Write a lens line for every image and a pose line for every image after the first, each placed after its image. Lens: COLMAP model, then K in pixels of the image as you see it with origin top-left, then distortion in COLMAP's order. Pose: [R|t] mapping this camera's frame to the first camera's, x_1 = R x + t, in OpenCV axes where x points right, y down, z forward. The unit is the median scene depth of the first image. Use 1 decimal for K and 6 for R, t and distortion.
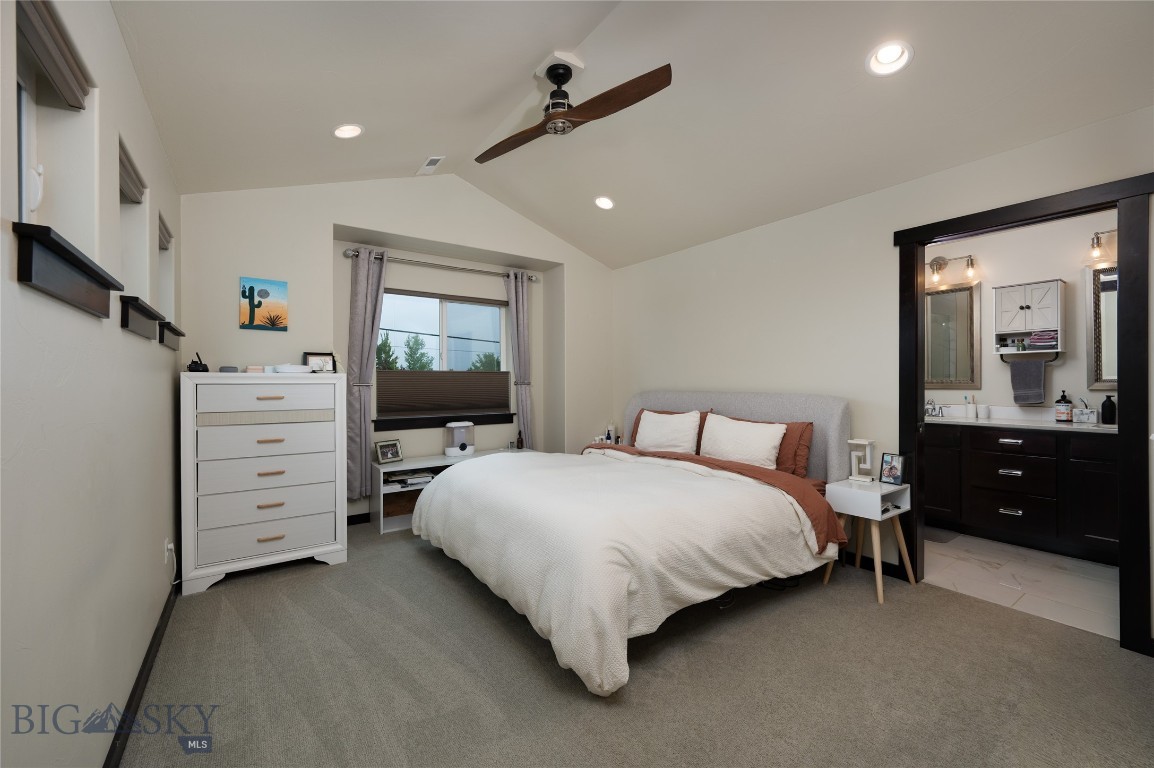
lens RADIAL K [[468.0, 0, 578.2], [0, 468.0, 379.8], [0, 0, 1]] dist [0.000199, -0.000187]
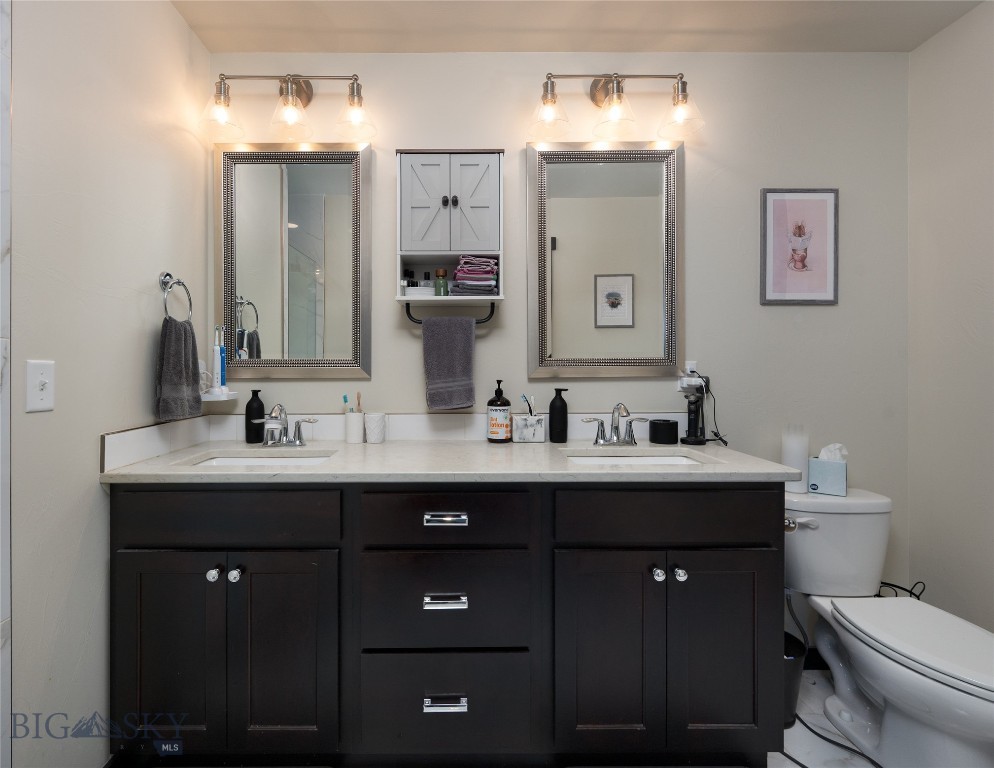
lens RADIAL K [[469.5, 0, 448.2], [0, 469.5, 367.3], [0, 0, 1]] dist [0.001673, 0.000491]
pose [[0.576697, 0.001851, 0.816956, 0.575329], [-0.005939, 0.999981, 0.001927, 0.008002], [-0.816937, -0.005963, 0.576696, 0.733114]]
